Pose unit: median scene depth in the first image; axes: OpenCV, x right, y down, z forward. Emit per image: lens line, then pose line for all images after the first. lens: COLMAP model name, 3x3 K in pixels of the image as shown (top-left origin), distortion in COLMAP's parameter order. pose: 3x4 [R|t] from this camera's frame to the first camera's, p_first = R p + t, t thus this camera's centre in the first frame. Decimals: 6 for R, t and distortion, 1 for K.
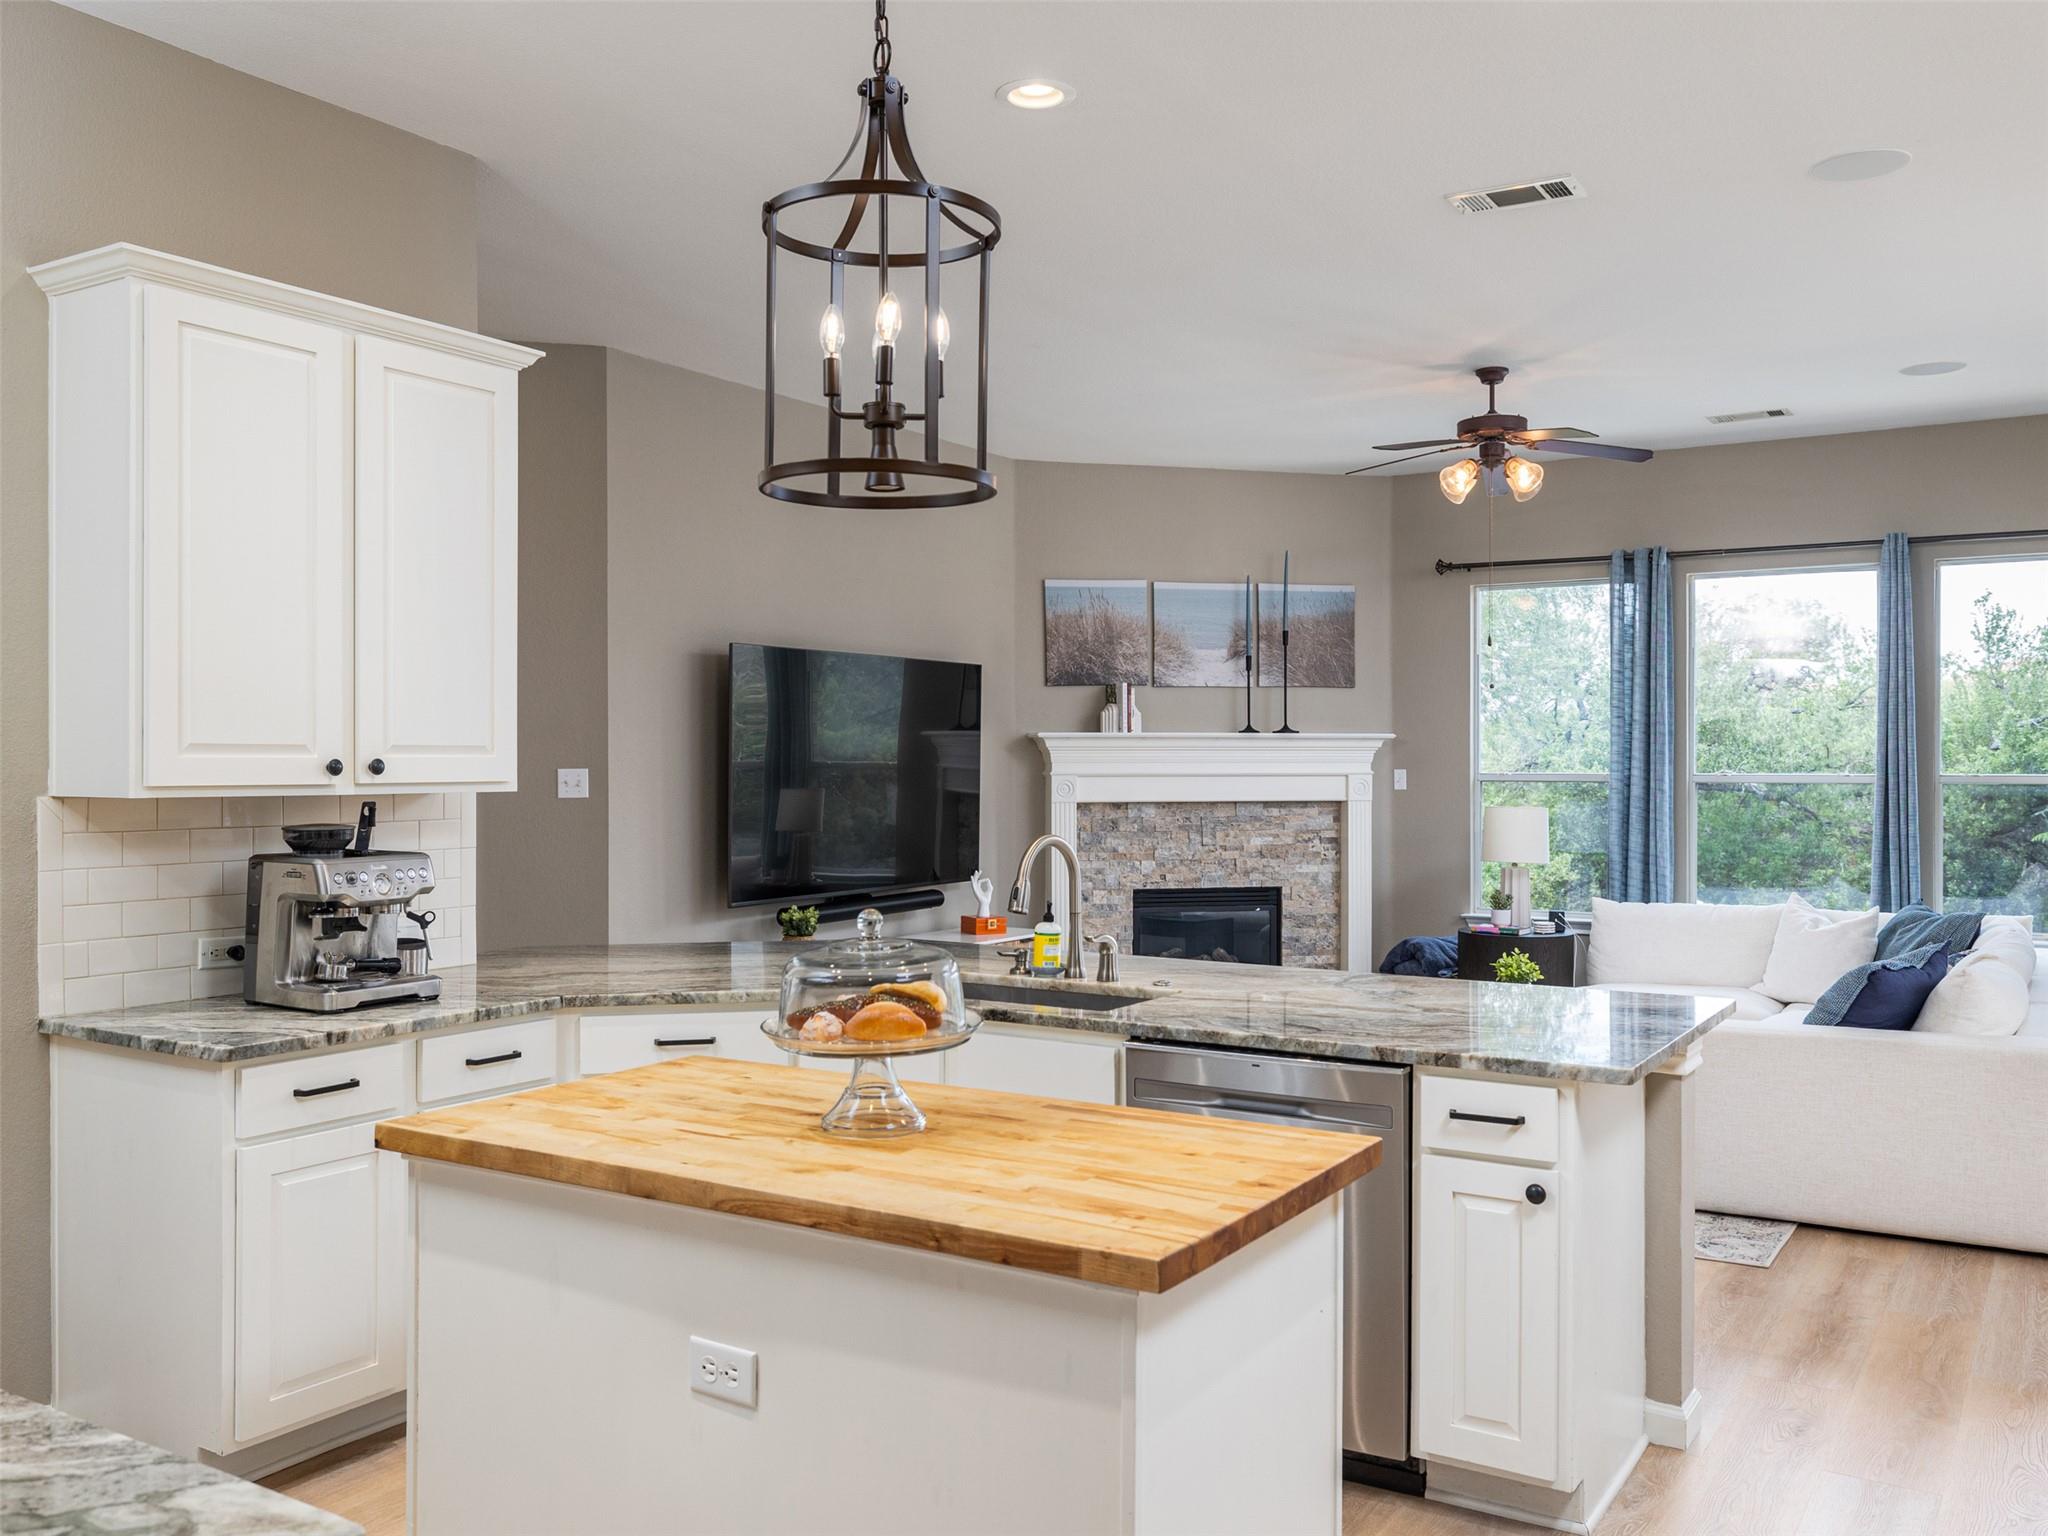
lens RADIAL K [[1705.5, 0, 1021.9], [0, 1705.5, 760.7], [0, 0, 1]] dist [0.009220, 0.000839]
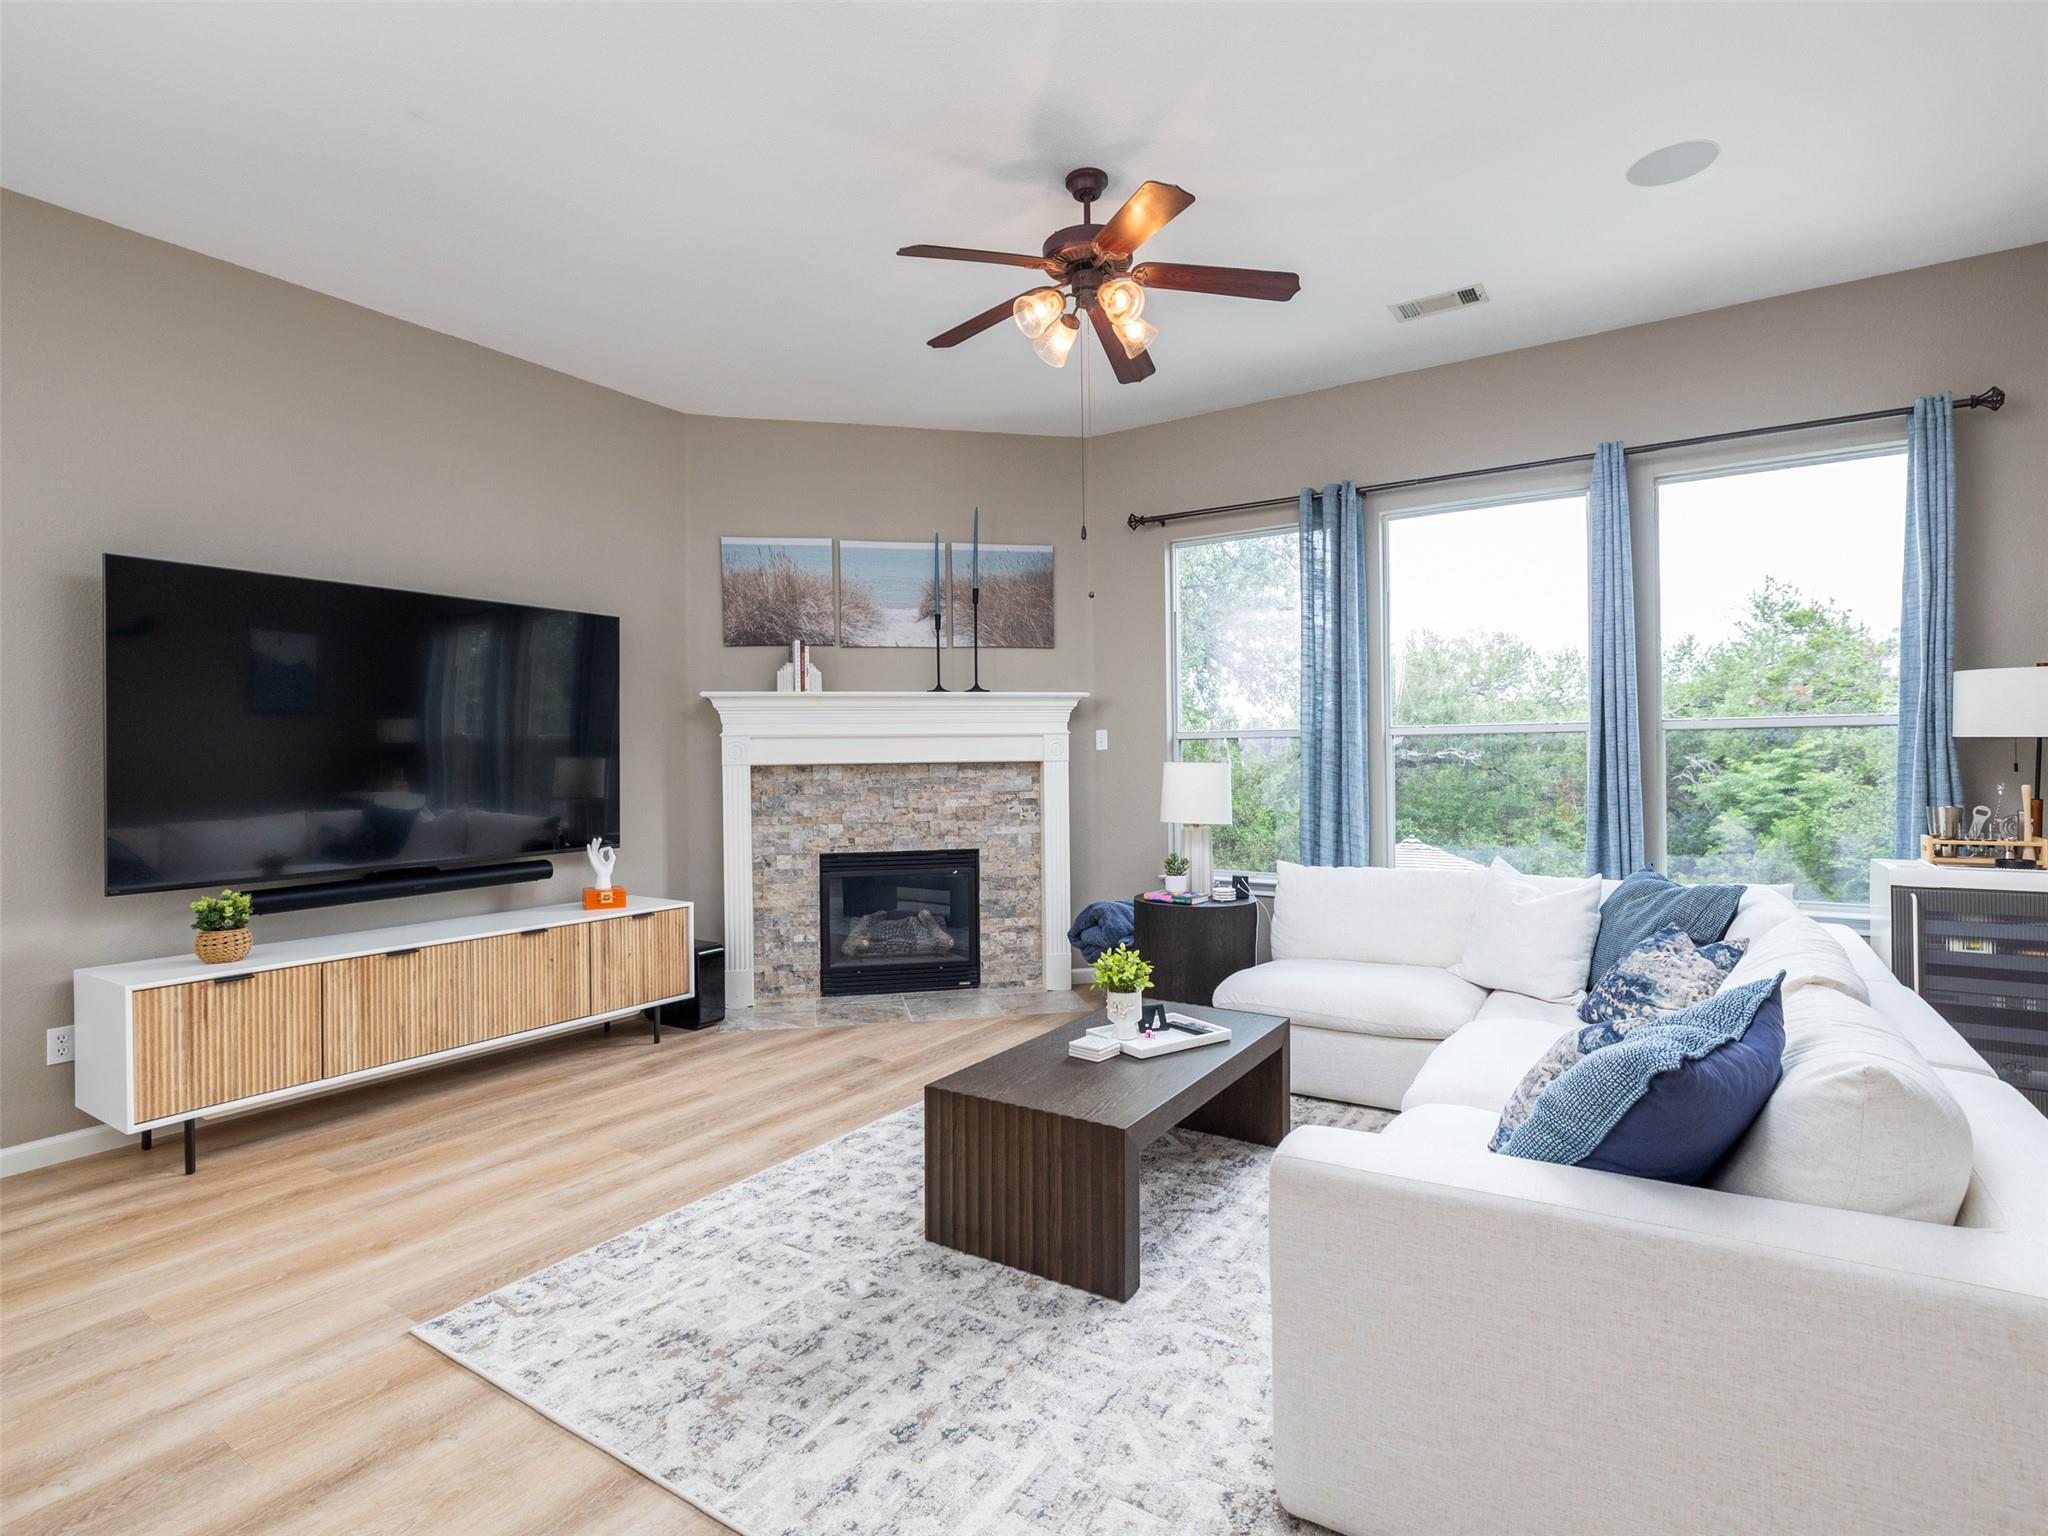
lens RADIAL K [[1025.5, 0, 1016.4], [0, 1025.5, 755.0], [0, 0, 1]] dist [-0.005920, 0.000450]
pose [[0.999771, -0.011419, -0.018088, 0.189848], [0.011395, 0.999934, -0.001426, 0.020991], [0.018103, 0.001220, 0.999835, 0.415165]]
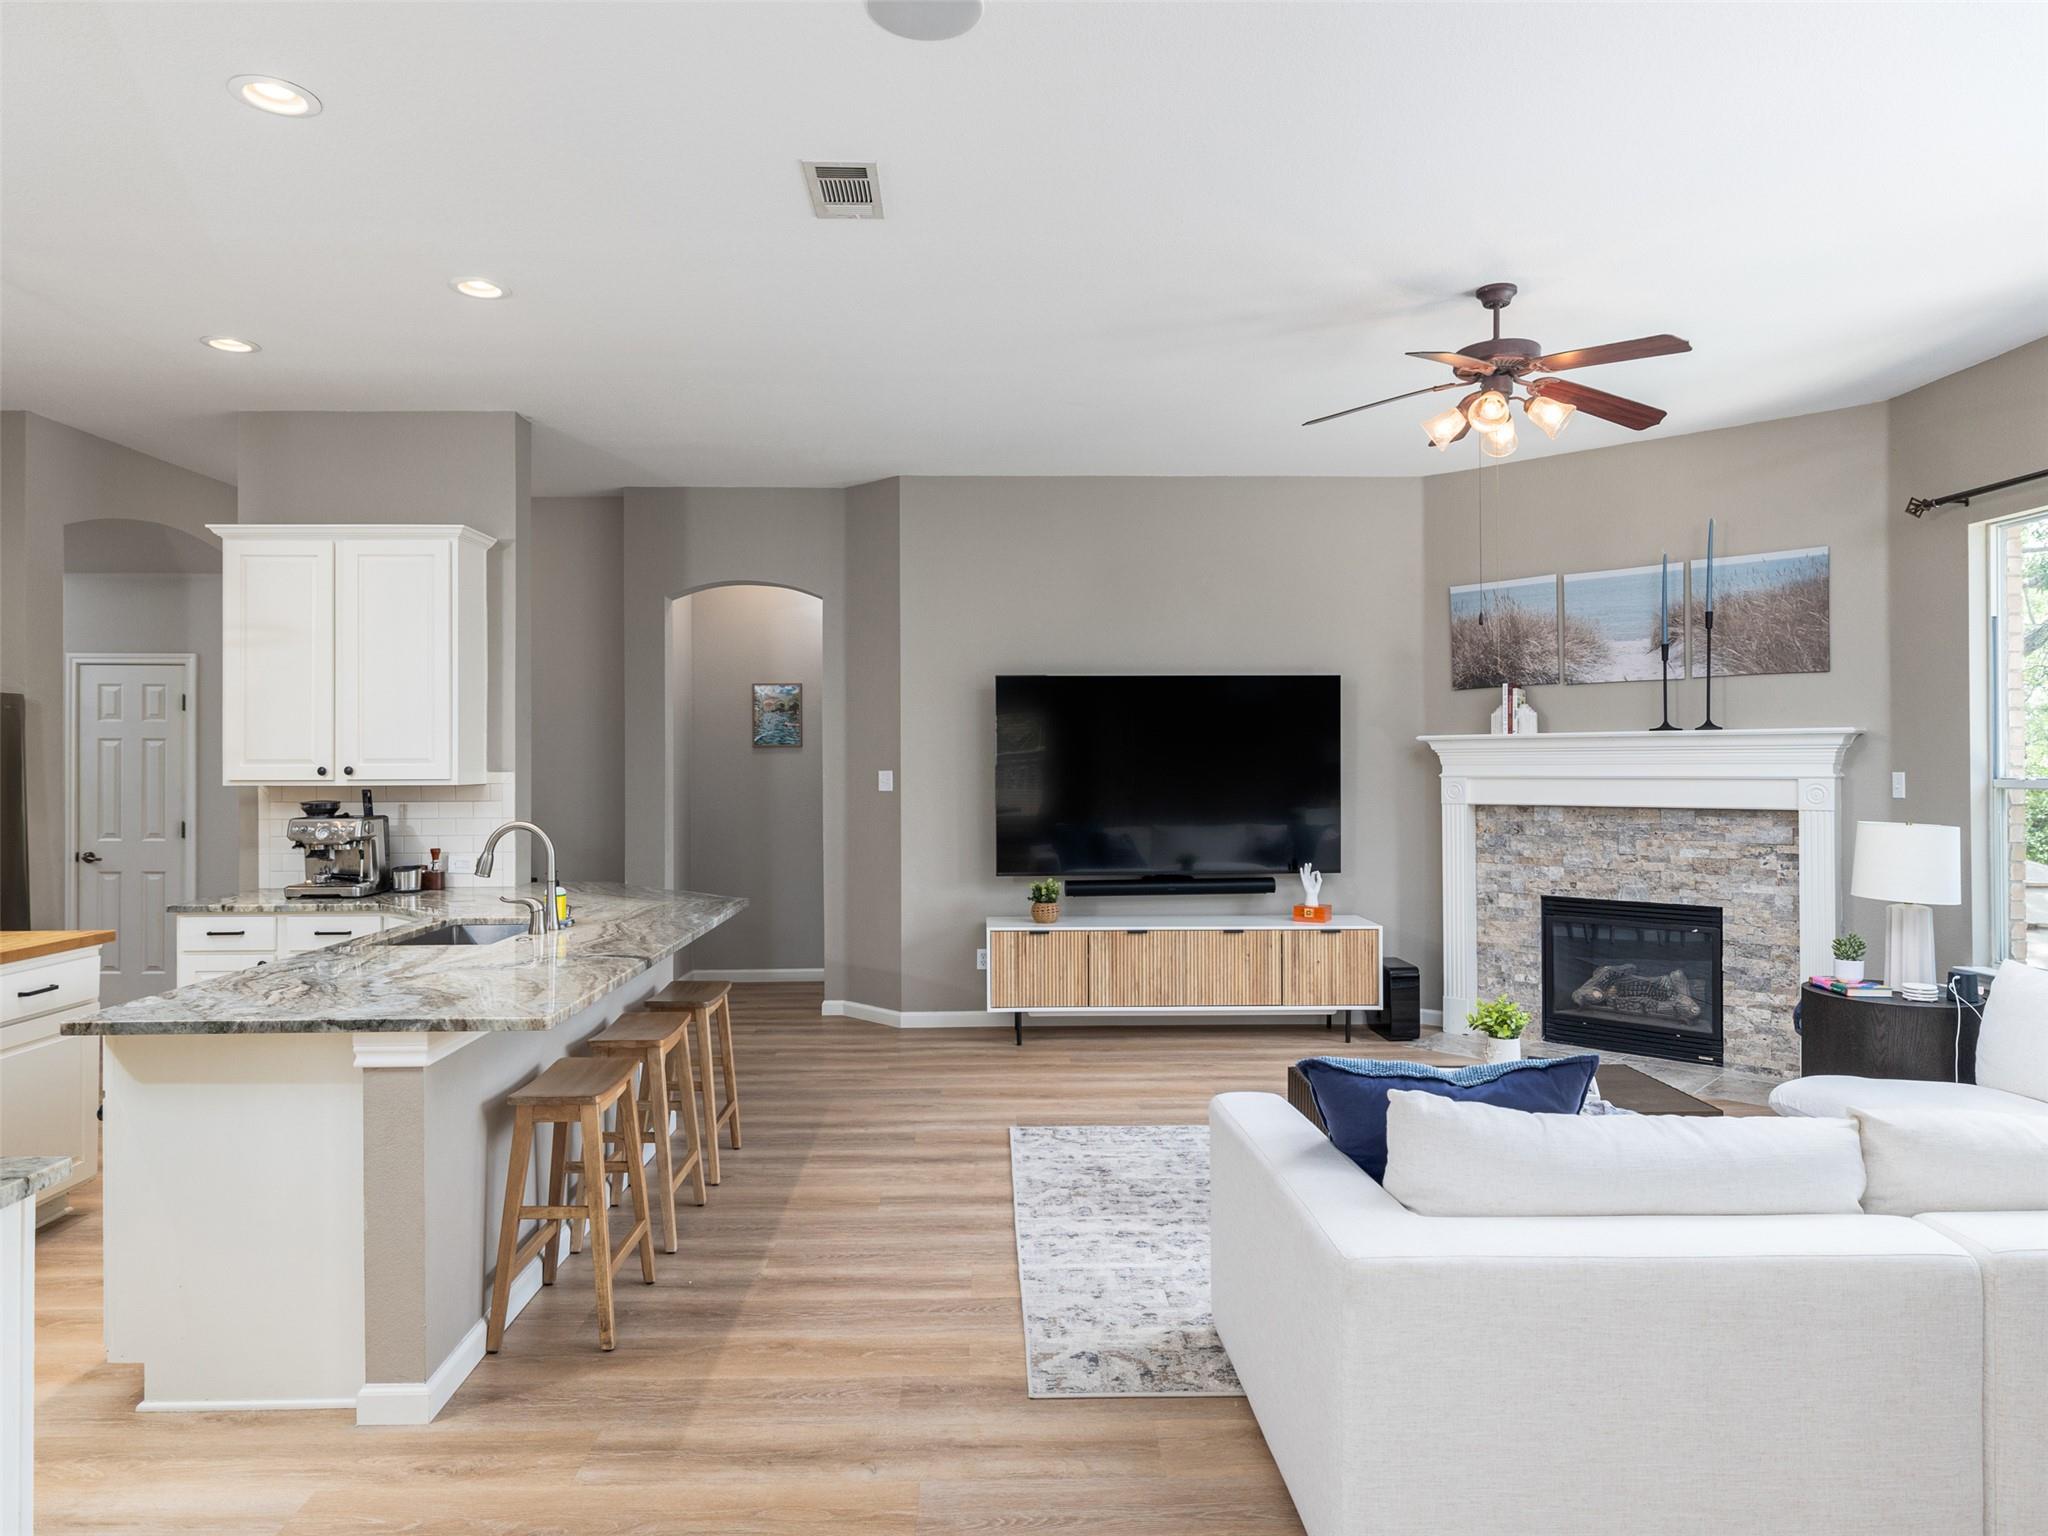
lens RADIAL K [[1256.5, 0, 1015.5], [0, 1256.5, 757.6], [0, 0, 1]] dist [-0.000900, 0.005045]
pose [[0.555538, -0.007567, -0.831457, 0.494324], [0.004498, 0.999971, -0.006095, 0.000232], [0.831479, -0.000354, 0.555556, 0.357533]]
